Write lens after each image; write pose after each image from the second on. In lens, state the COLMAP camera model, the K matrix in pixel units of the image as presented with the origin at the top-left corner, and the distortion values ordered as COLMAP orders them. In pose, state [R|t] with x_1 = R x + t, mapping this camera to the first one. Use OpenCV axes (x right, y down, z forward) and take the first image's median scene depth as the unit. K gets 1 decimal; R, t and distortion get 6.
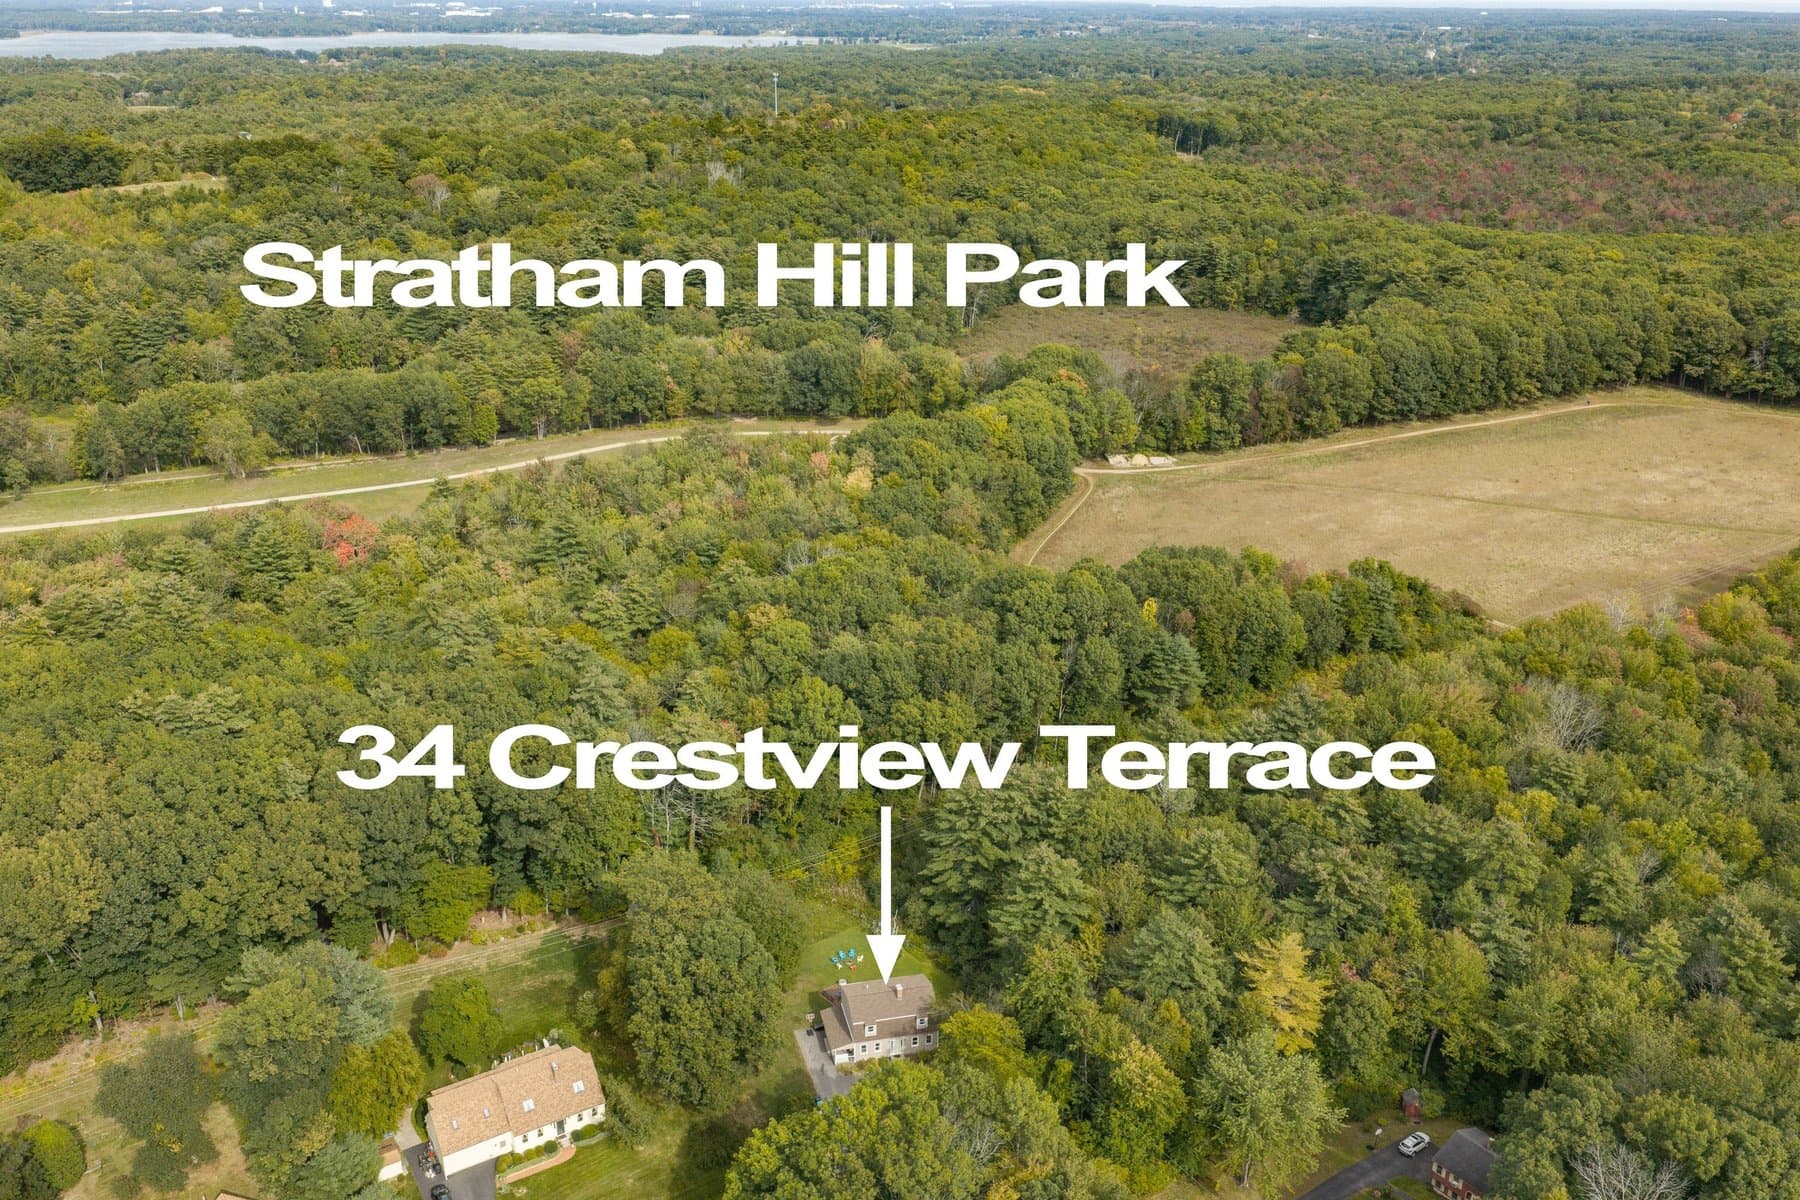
lens RADIAL K [[1434.1, 0, 901.2], [0, 1434.1, 670.4], [0, 0, 1]] dist [0.015297, -0.018730]
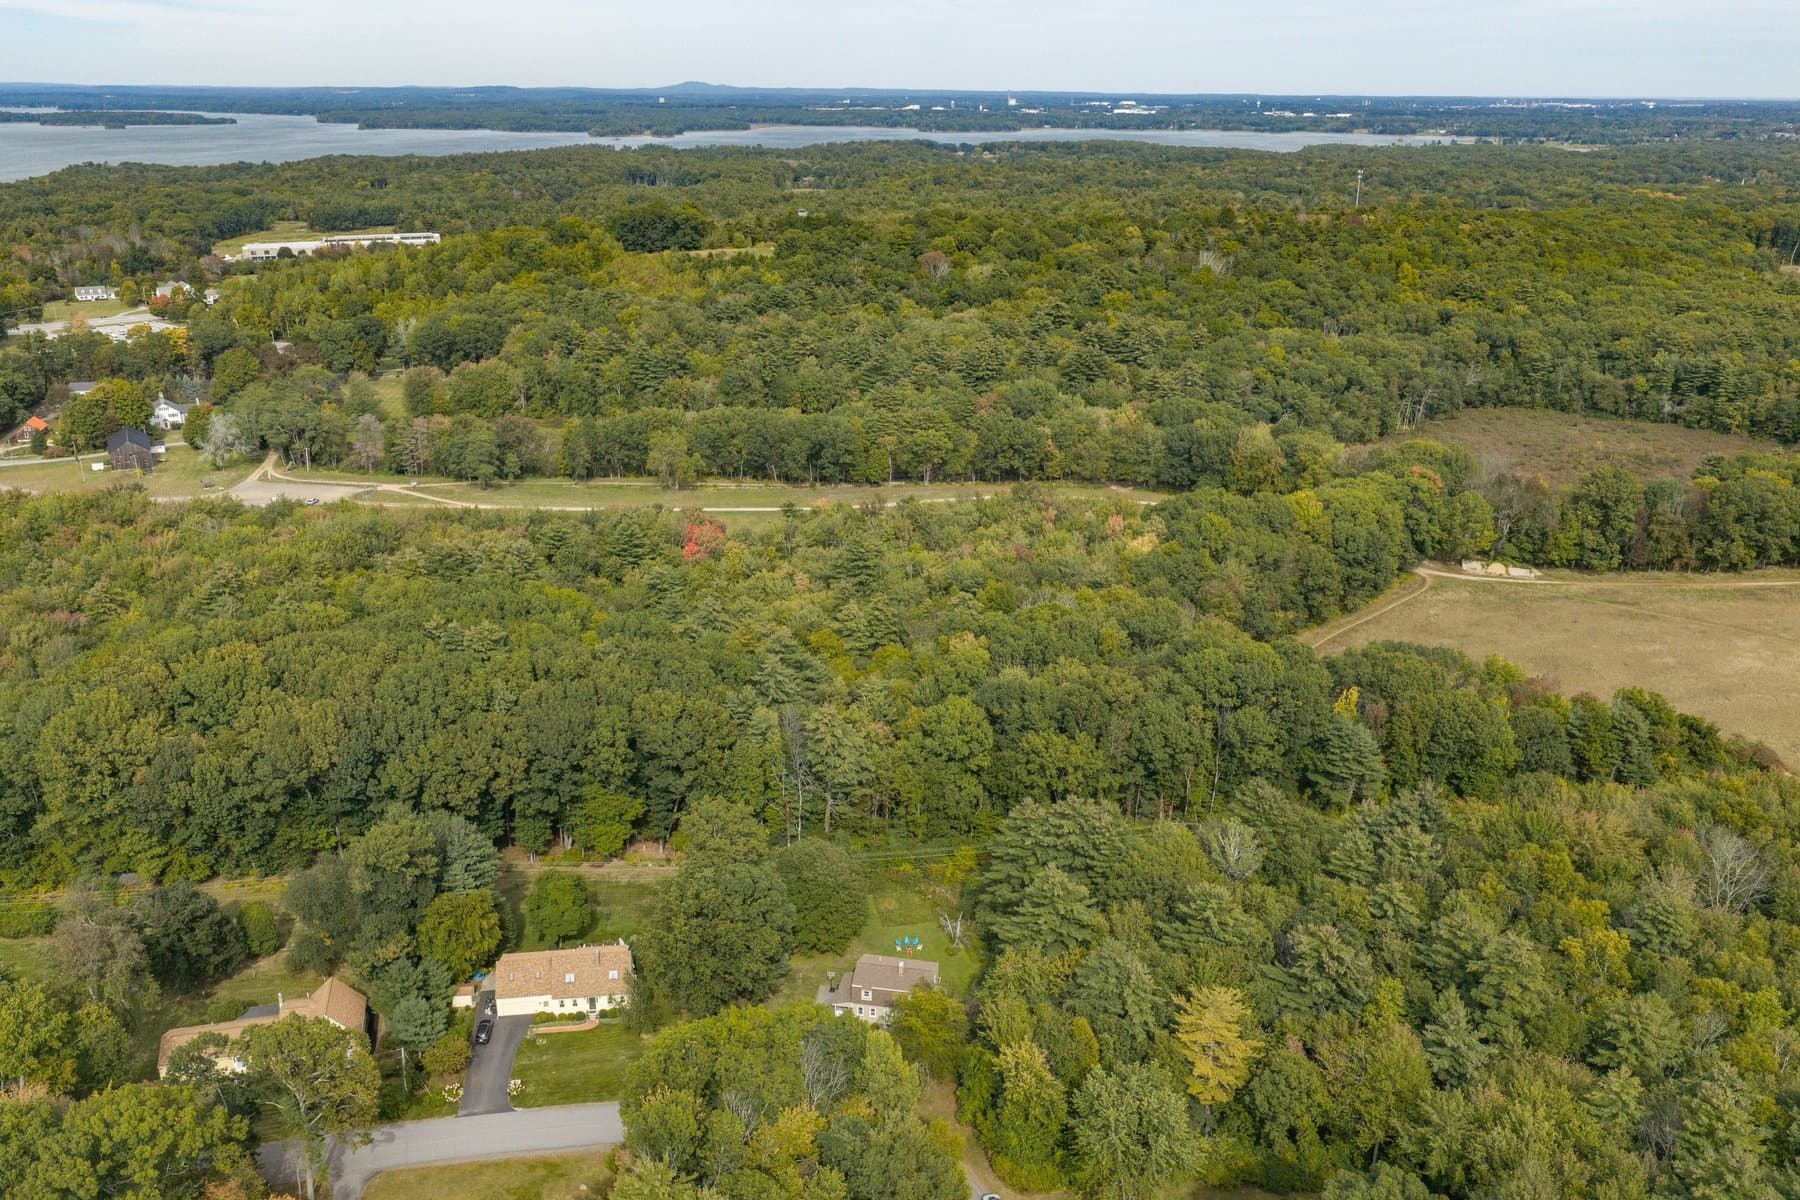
lens RADIAL K [[1434.1, 0, 901.2], [0, 1434.1, 670.4], [0, 0, 1]] dist [0.015297, -0.018730]
pose [[0.916005, 0.150274, -0.371957, 0.168459], [-0.171535, 0.984872, -0.024537, 0.010773], [0.362643, 0.086280, 0.927926, -0.022042]]
